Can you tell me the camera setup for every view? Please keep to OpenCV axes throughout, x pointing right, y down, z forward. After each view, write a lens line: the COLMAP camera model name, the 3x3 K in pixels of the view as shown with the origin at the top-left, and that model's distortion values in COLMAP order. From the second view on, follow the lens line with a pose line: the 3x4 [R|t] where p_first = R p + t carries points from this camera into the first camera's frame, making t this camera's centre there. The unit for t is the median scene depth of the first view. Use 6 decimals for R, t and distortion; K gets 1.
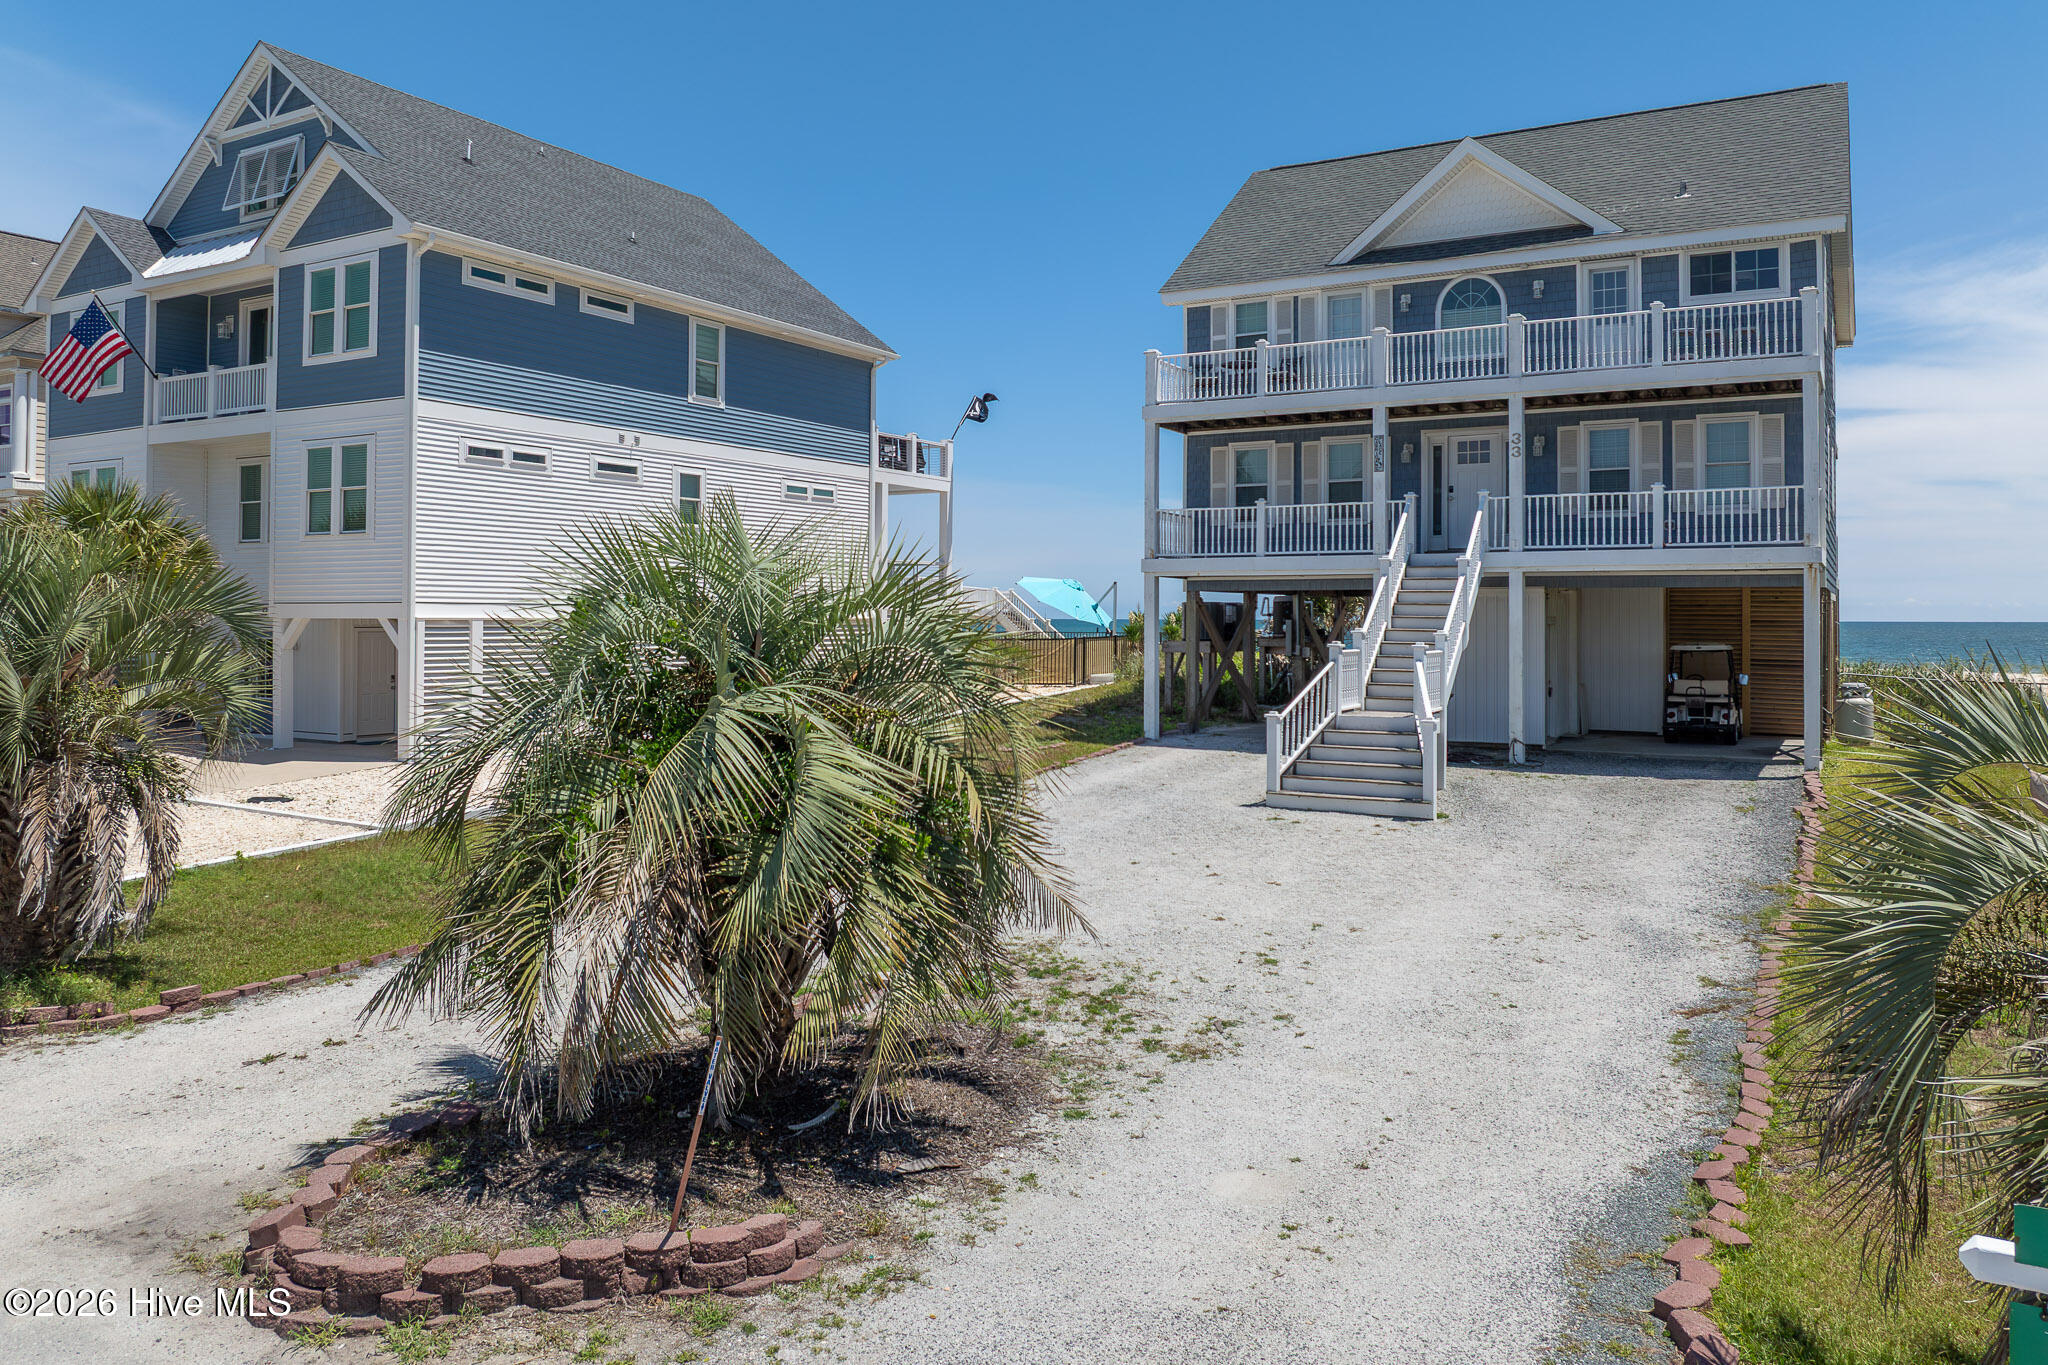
lens RADIAL K [[1454.8, 0, 1025.8], [0, 1454.8, 599.0], [0, 0, 1]] dist [-0.042950, 0.006613]
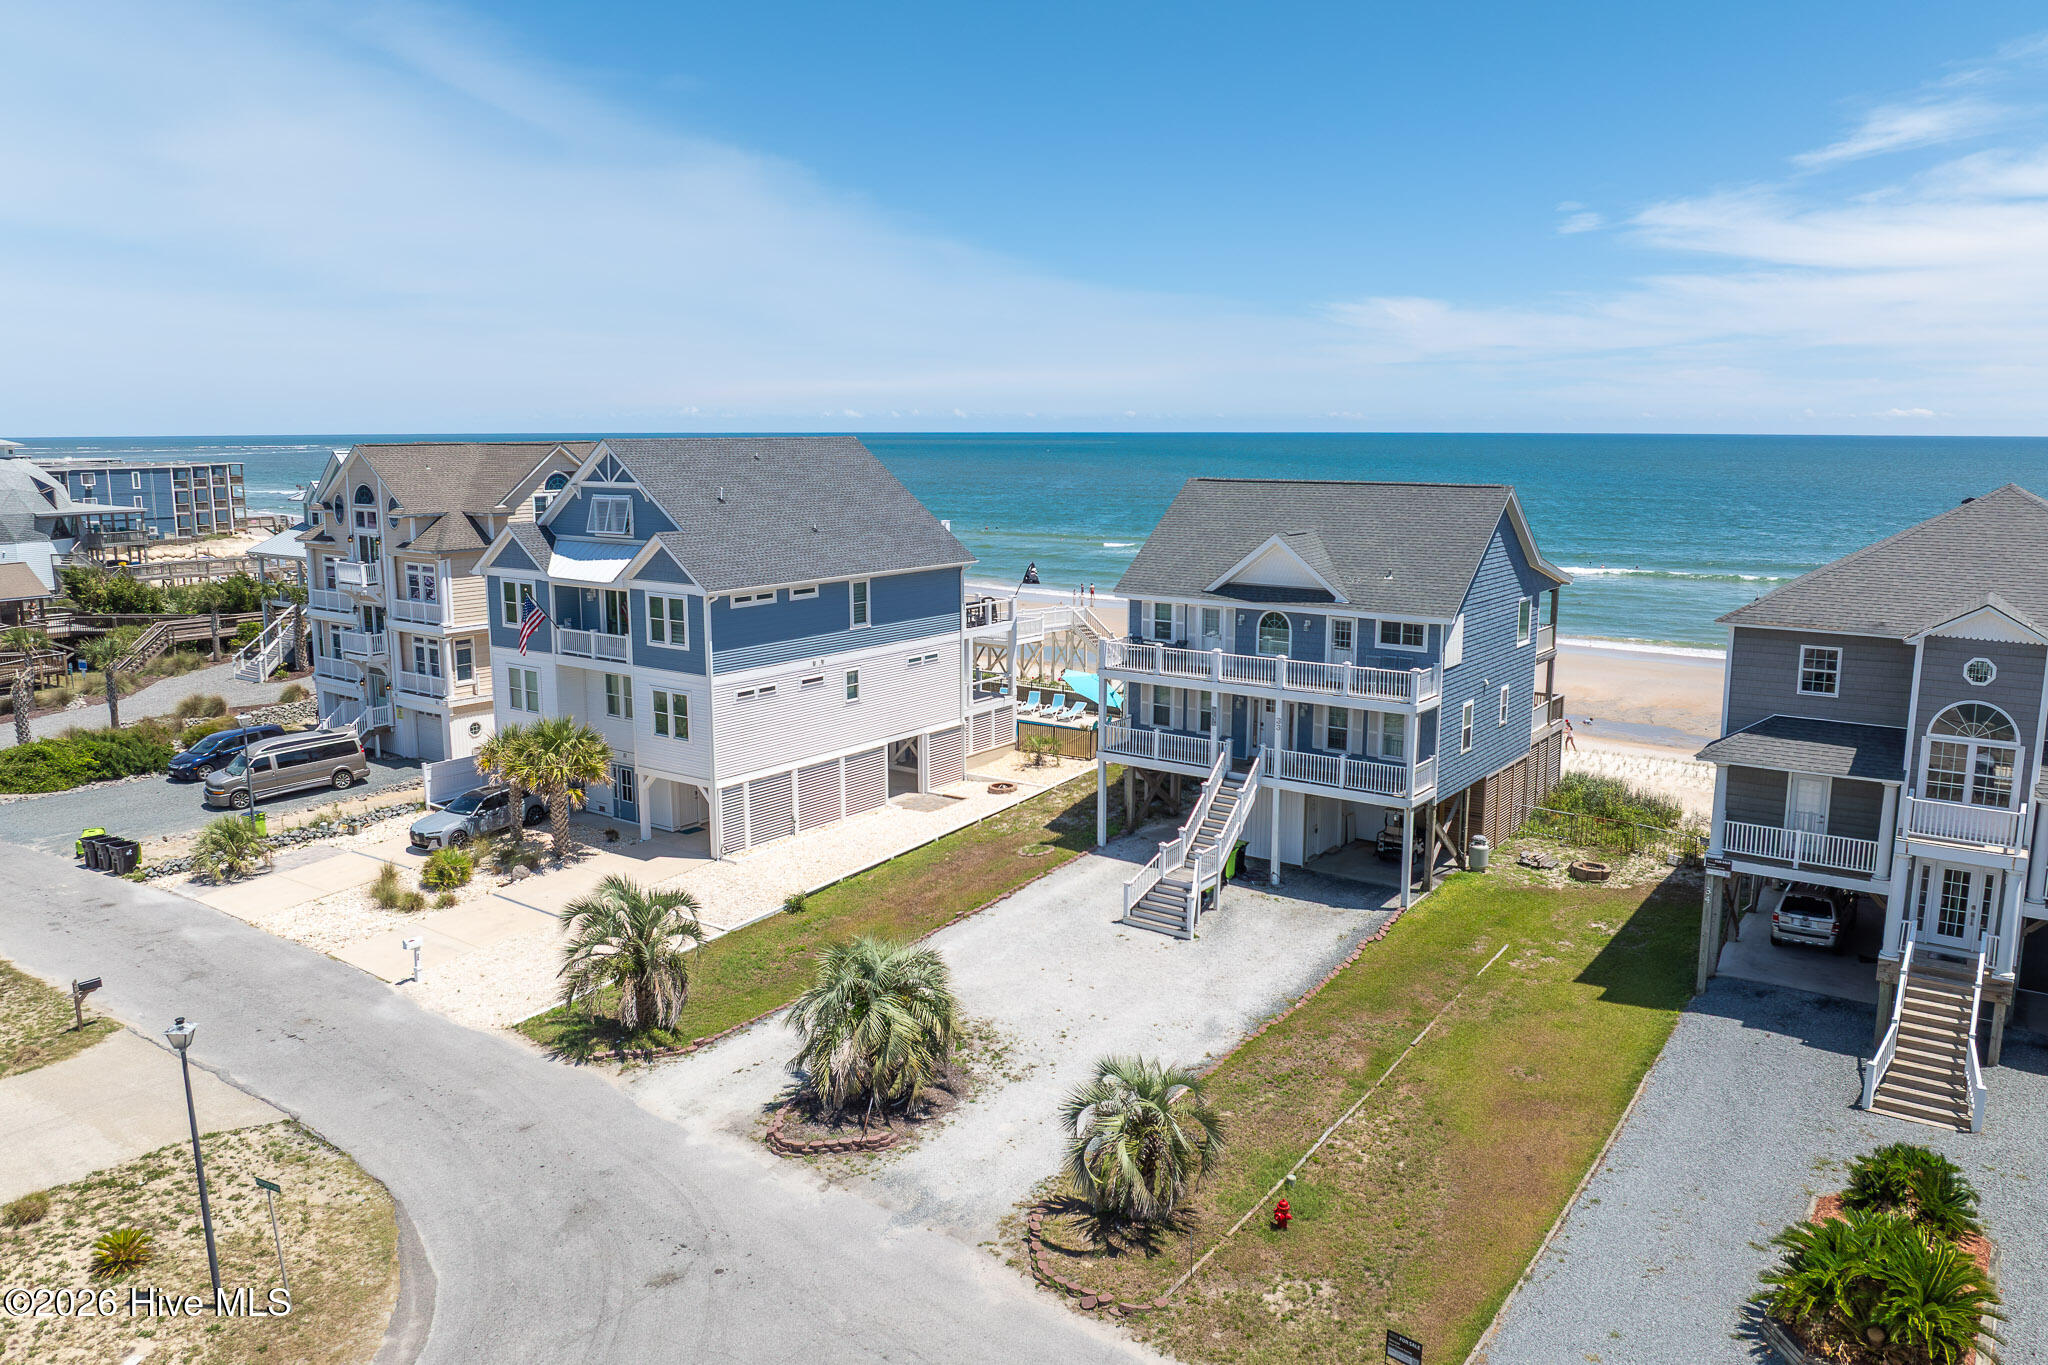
lens RADIAL K [[1454.8, 0, 1023.2], [0, 1454.8, 675.7], [0, 0, 1]] dist [-0.042950, 0.006613]
pose [[0.994338, 0.013122, -0.105453, 0.189530], [0.006267, 0.983380, 0.181454, -0.479718], [0.106081, -0.181087, 0.977729, -0.829405]]
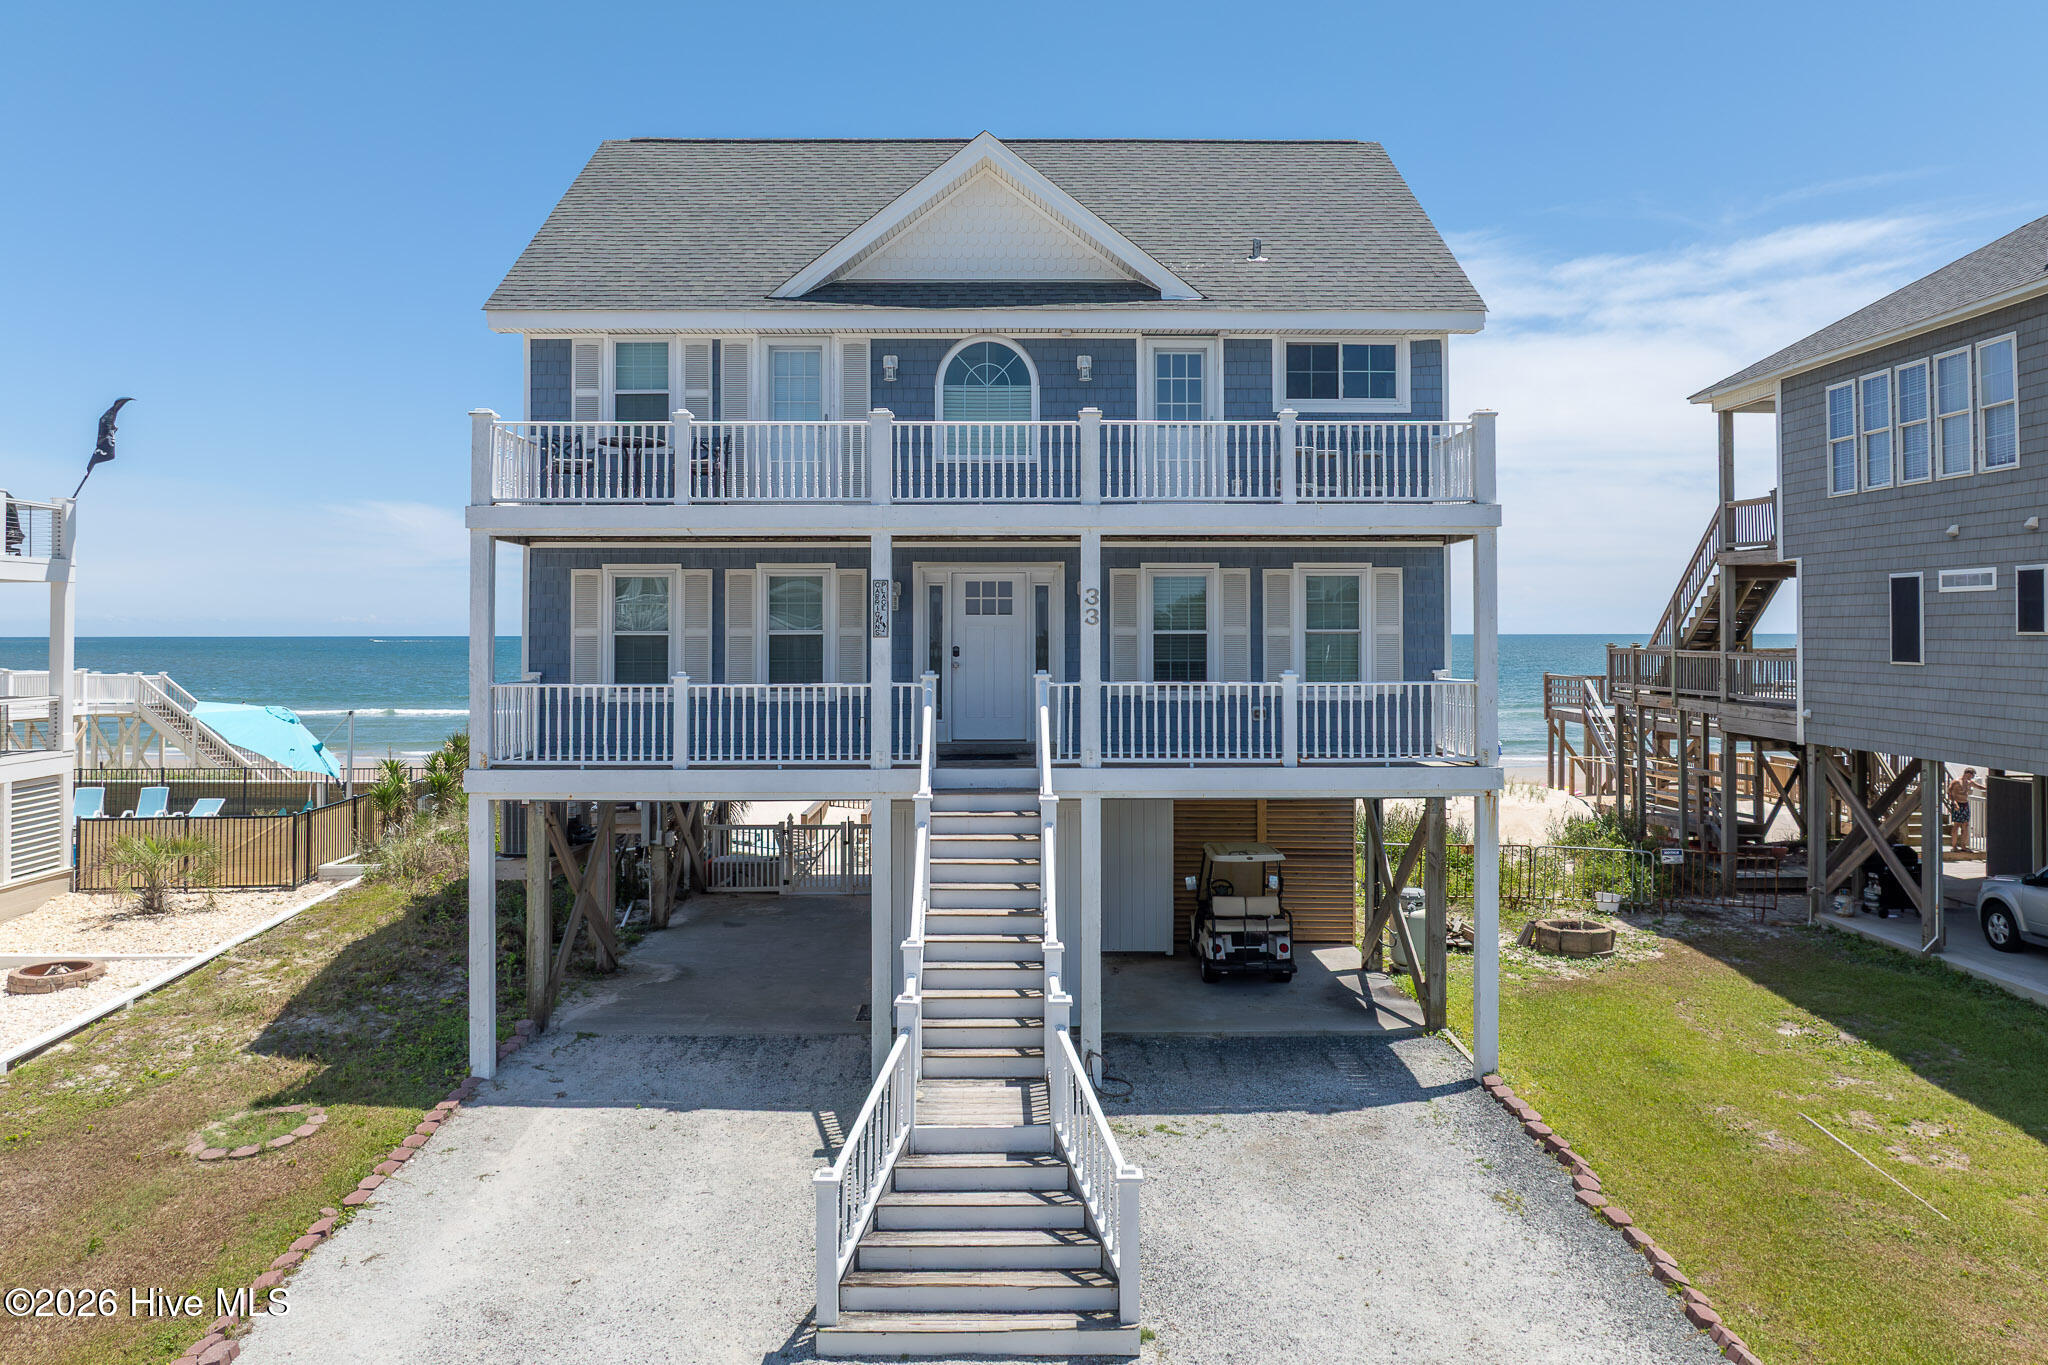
lens RADIAL K [[1454.8, 0, 1030.6], [0, 1454.8, 612.6], [0, 0, 1]] dist [-0.042950, 0.006613]
pose [[0.854900, 0.002339, 0.518787, -0.027674], [-0.002008, 0.999997, -0.001199, -0.095009], [-0.518789, -0.000017, 0.854903, 0.412840]]
